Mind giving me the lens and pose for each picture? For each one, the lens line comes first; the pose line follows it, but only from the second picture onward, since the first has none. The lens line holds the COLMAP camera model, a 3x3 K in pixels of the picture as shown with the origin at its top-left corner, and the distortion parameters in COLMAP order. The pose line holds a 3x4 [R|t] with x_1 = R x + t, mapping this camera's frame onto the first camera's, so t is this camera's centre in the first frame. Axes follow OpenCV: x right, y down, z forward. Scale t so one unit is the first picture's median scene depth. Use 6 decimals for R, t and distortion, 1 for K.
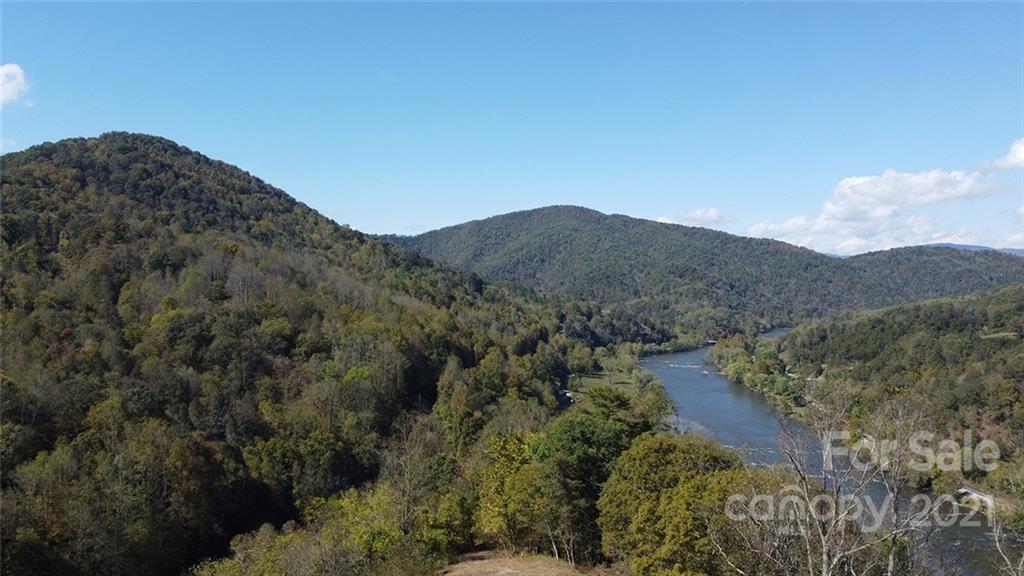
lens RADIAL K [[778.4, 0, 508.7], [0, 778.4, 284.3], [0, 0, 1]] dist [-0.005967, -0.003214]
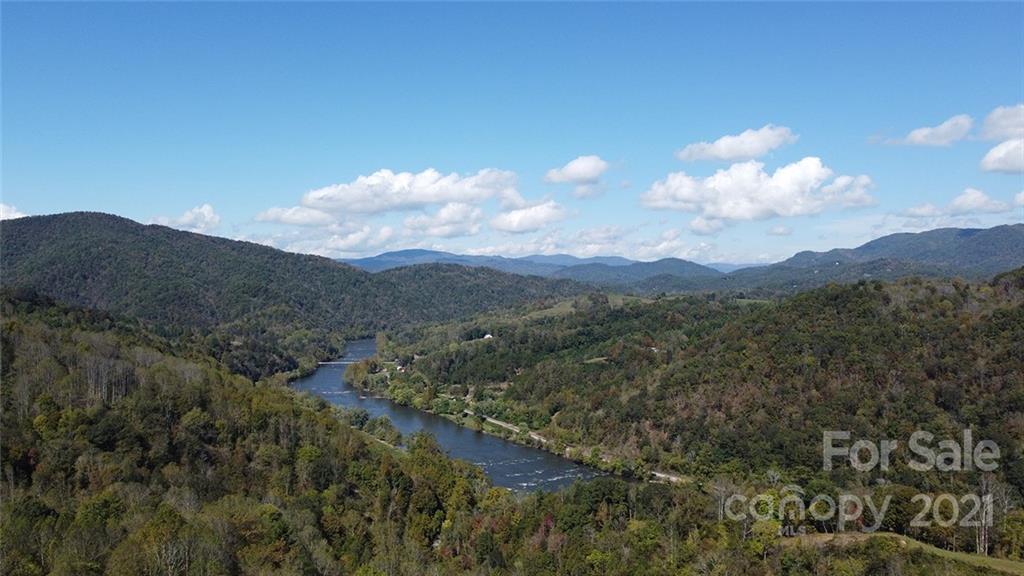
lens RADIAL K [[778.4, 0, 508.7], [0, 778.4, 284.3], [0, 0, 1]] dist [-0.005967, -0.003214]
pose [[0.802270, -0.006834, 0.596923, -0.102972], [0.005559, 0.999977, 0.003976, -0.023163], [-0.596936, 0.000128, 0.802289, -0.023456]]
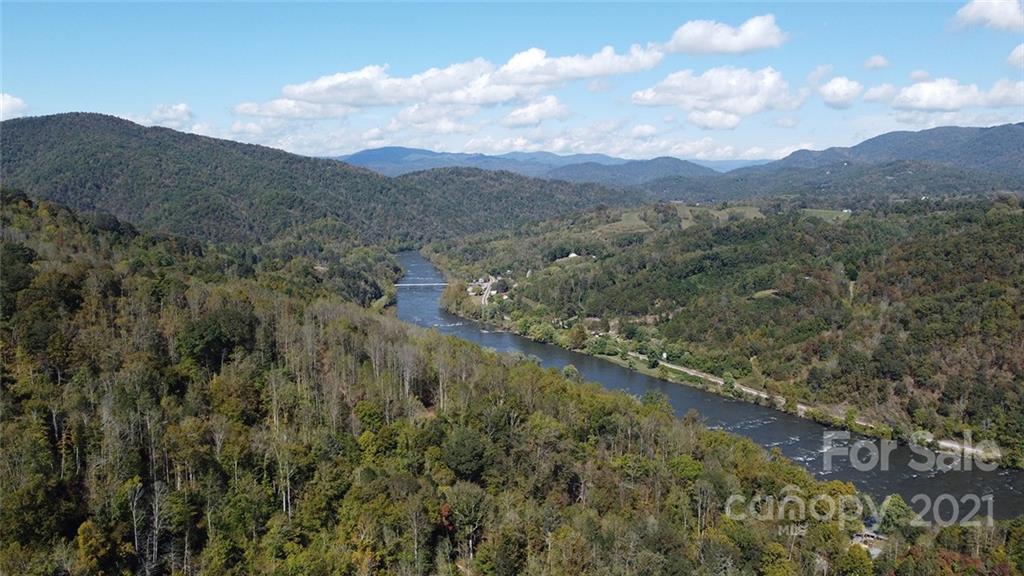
lens RADIAL K [[778.4, 0, 511.4], [0, 778.4, 283.6], [0, 0, 1]] dist [-0.006964, -0.003102]
pose [[0.775561, -0.091772, 0.624566, -0.146500], [0.008081, 0.990739, 0.135542, -0.037304], [-0.631221, -0.100075, 0.769120, 0.065394]]
